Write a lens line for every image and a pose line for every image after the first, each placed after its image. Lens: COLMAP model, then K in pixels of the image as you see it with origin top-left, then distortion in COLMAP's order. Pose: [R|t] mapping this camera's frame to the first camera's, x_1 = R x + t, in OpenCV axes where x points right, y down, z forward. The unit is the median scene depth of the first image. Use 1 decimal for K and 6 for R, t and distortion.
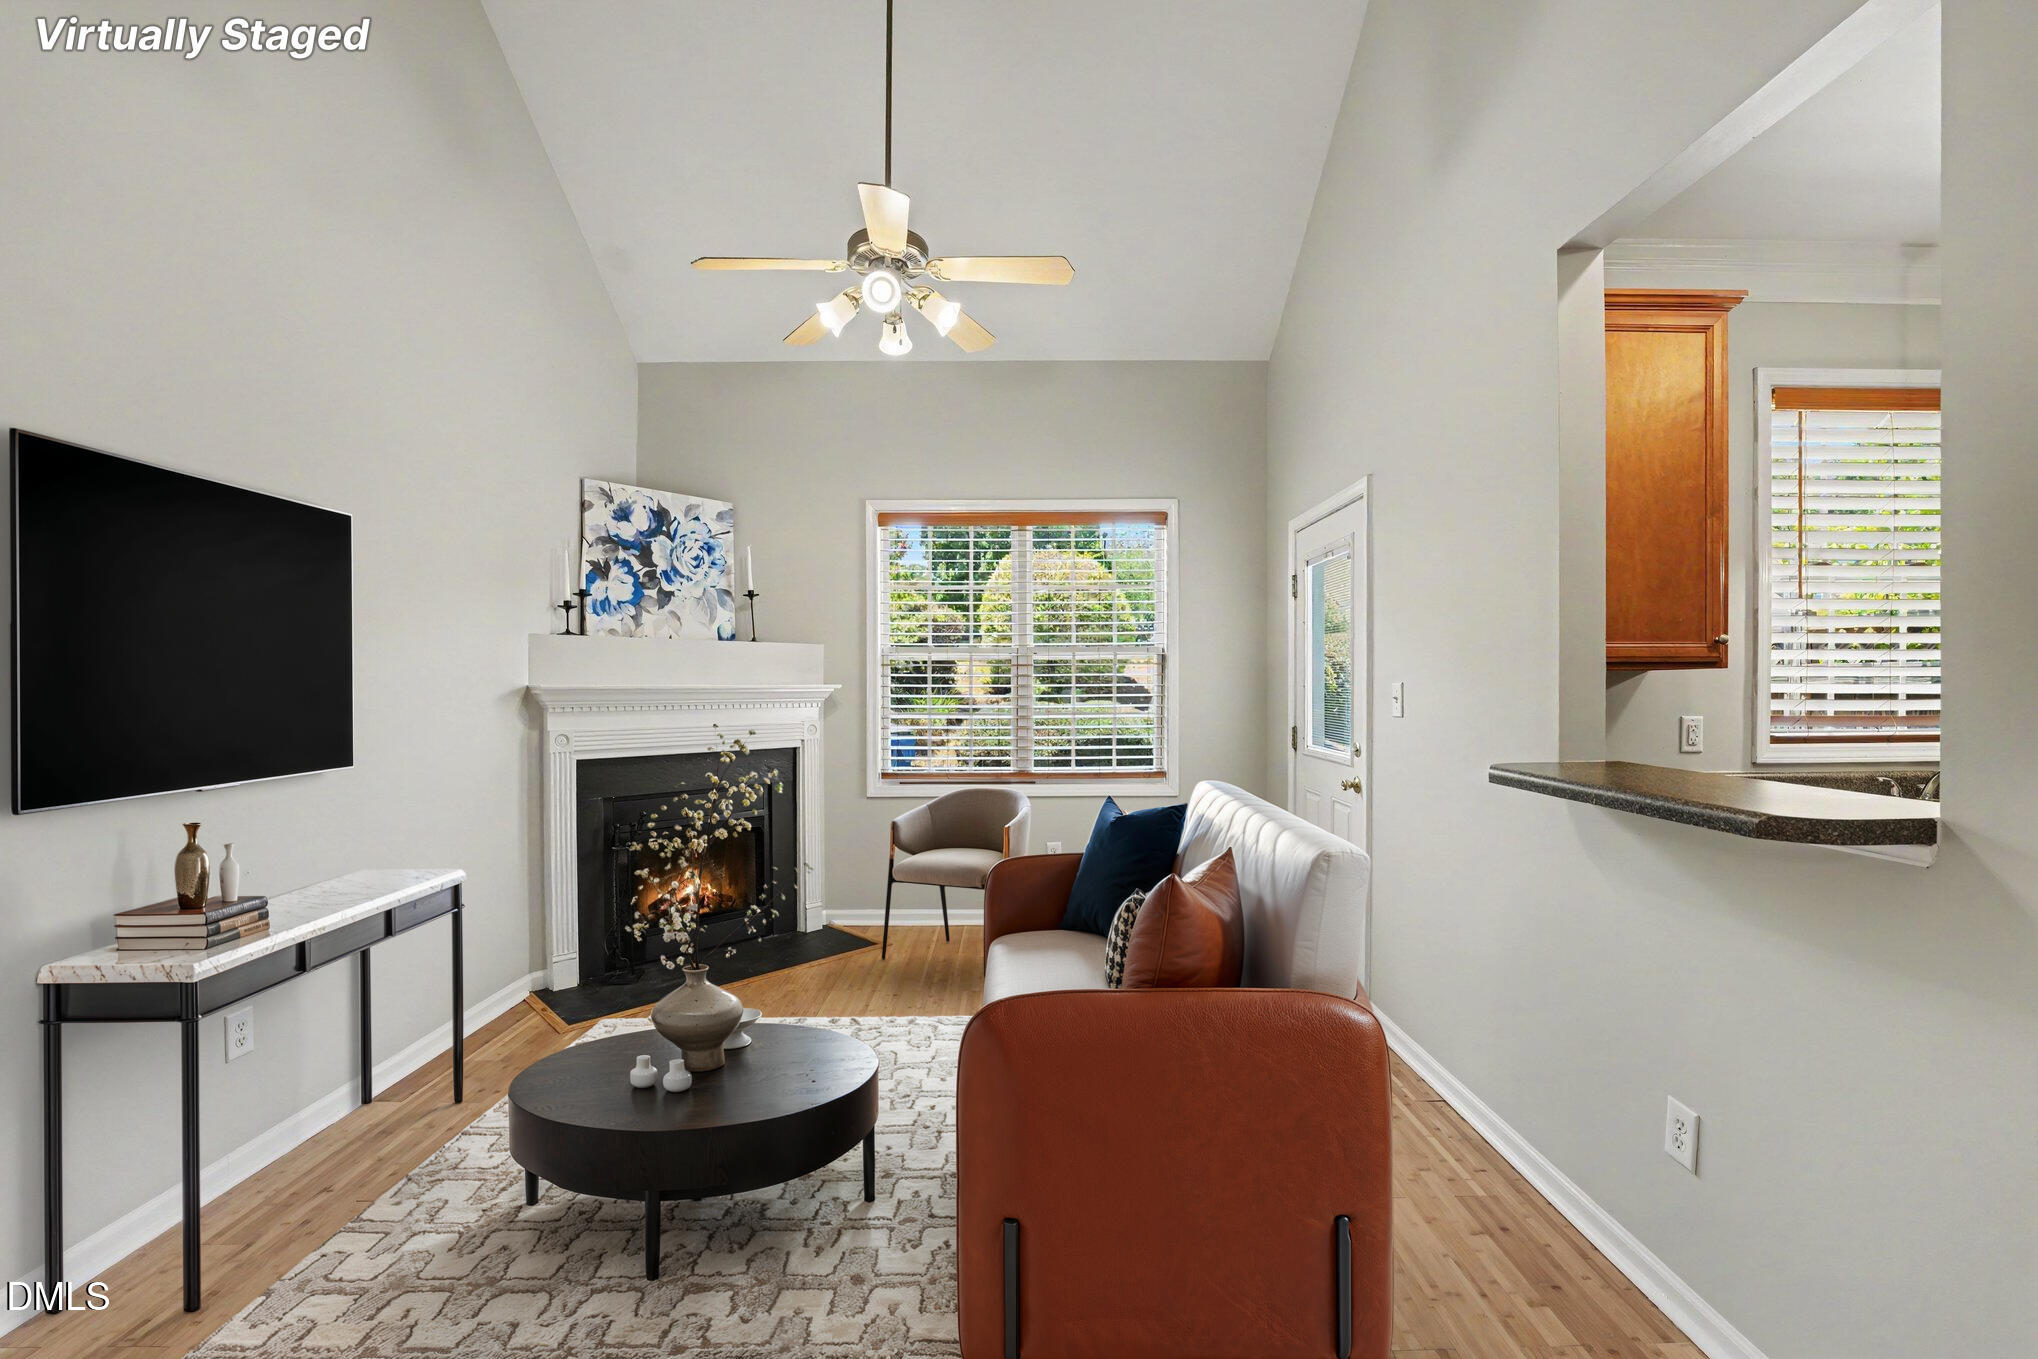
lens RADIAL K [[826.8, 0, 1022.2], [0, 826.8, 679.6], [0, 0, 1]] dist [-0.023614, -0.000283]
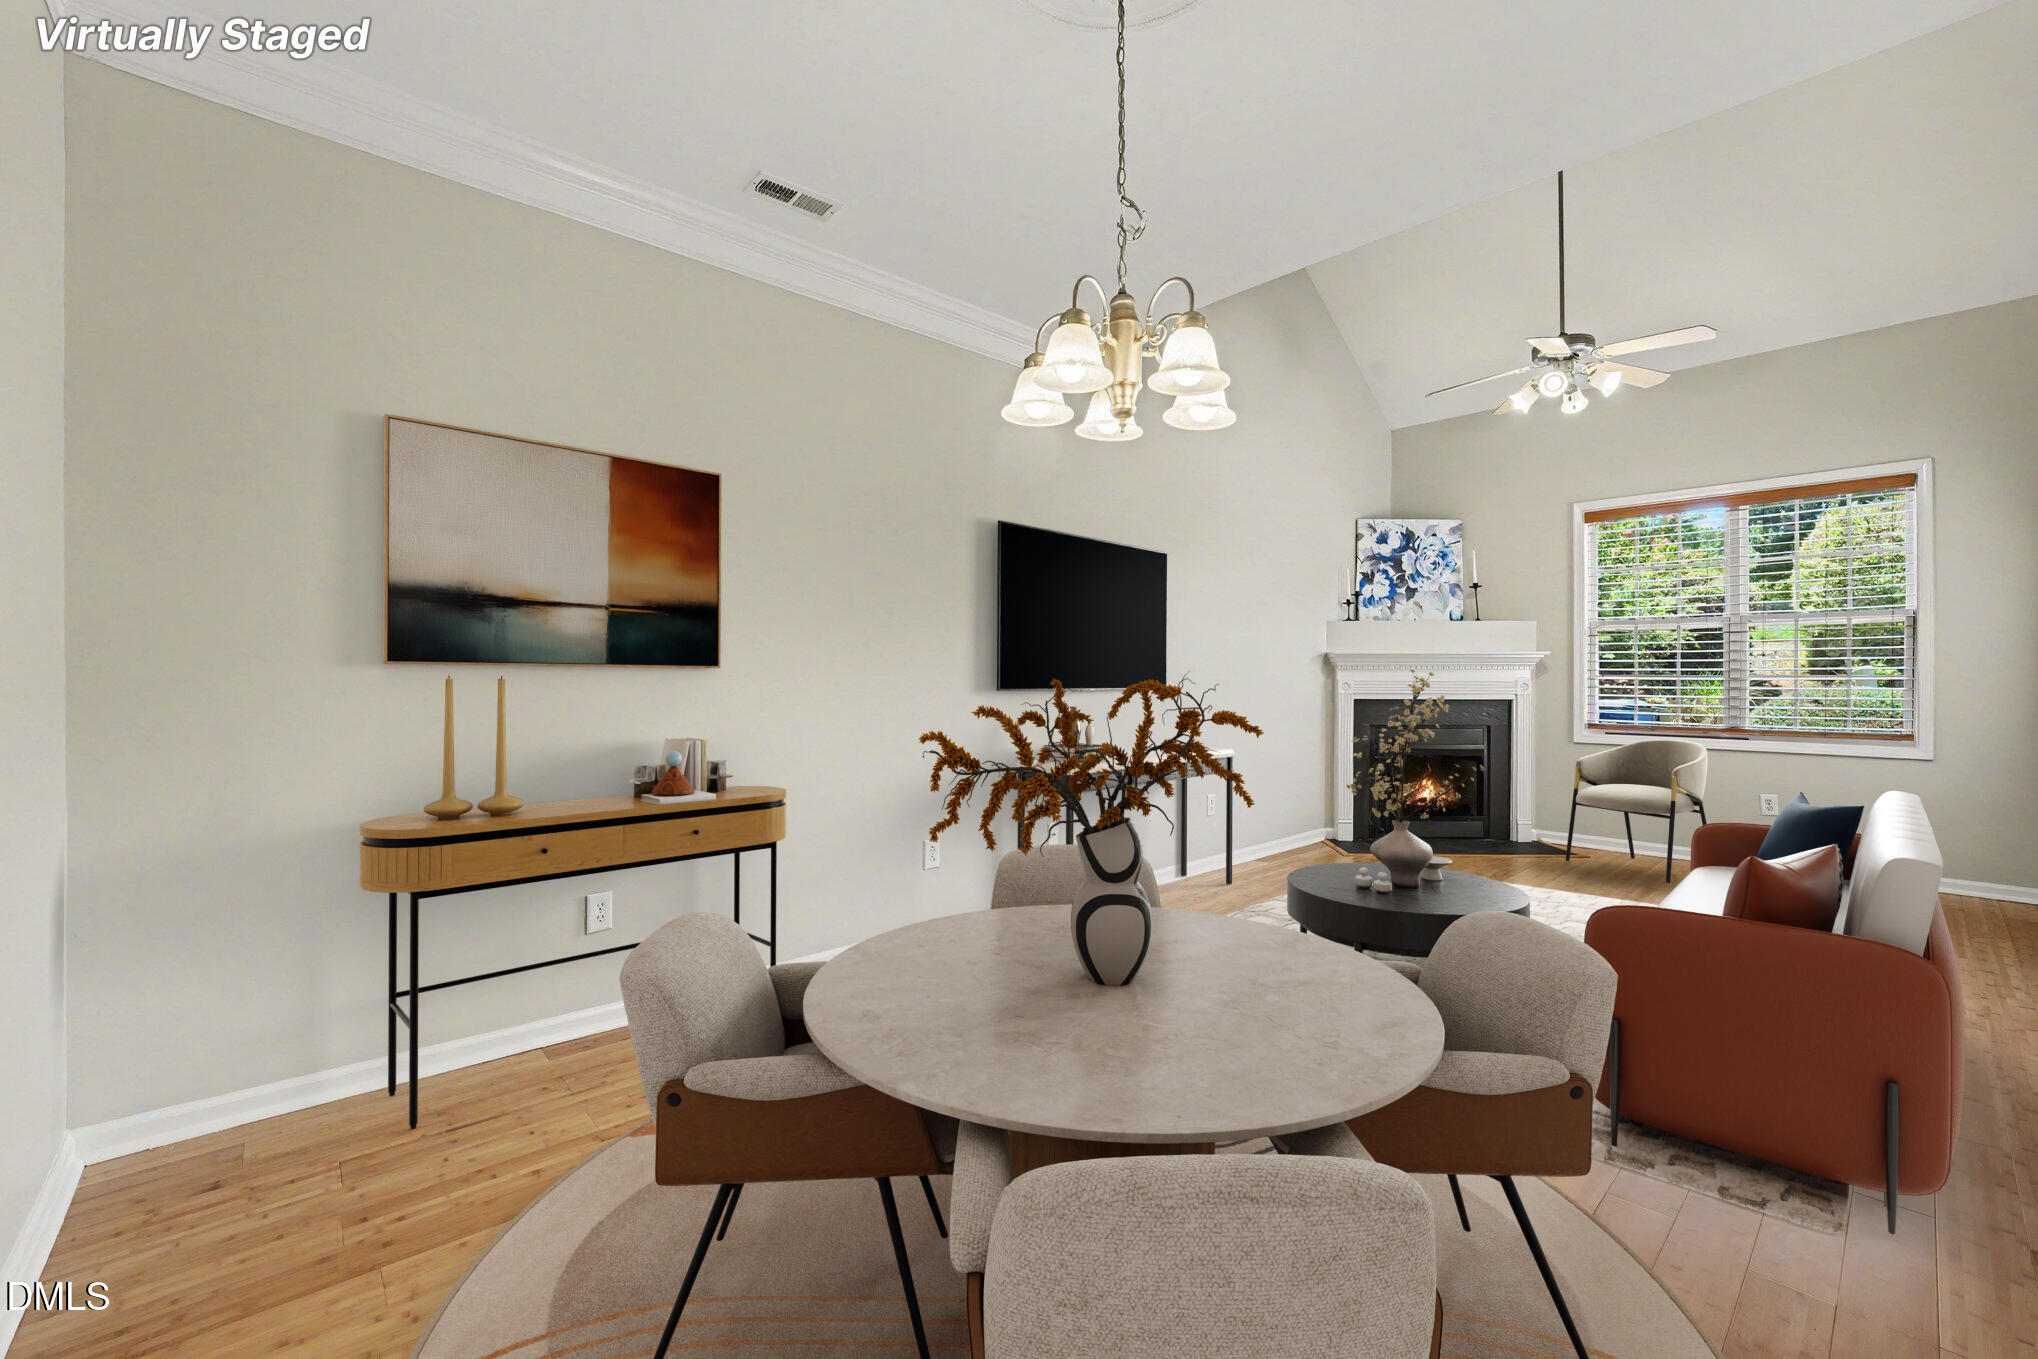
lens RADIAL K [[826.8, 0, 1022.2], [0, 826.8, 679.6], [0, 0, 1]] dist [-0.023614, -0.000283]
pose [[0.660518, 0.007778, -0.750770, 0.203982], [-0.002847, 0.999965, 0.007855, 0.044037], [0.750805, -0.003051, 0.660517, -0.476422]]
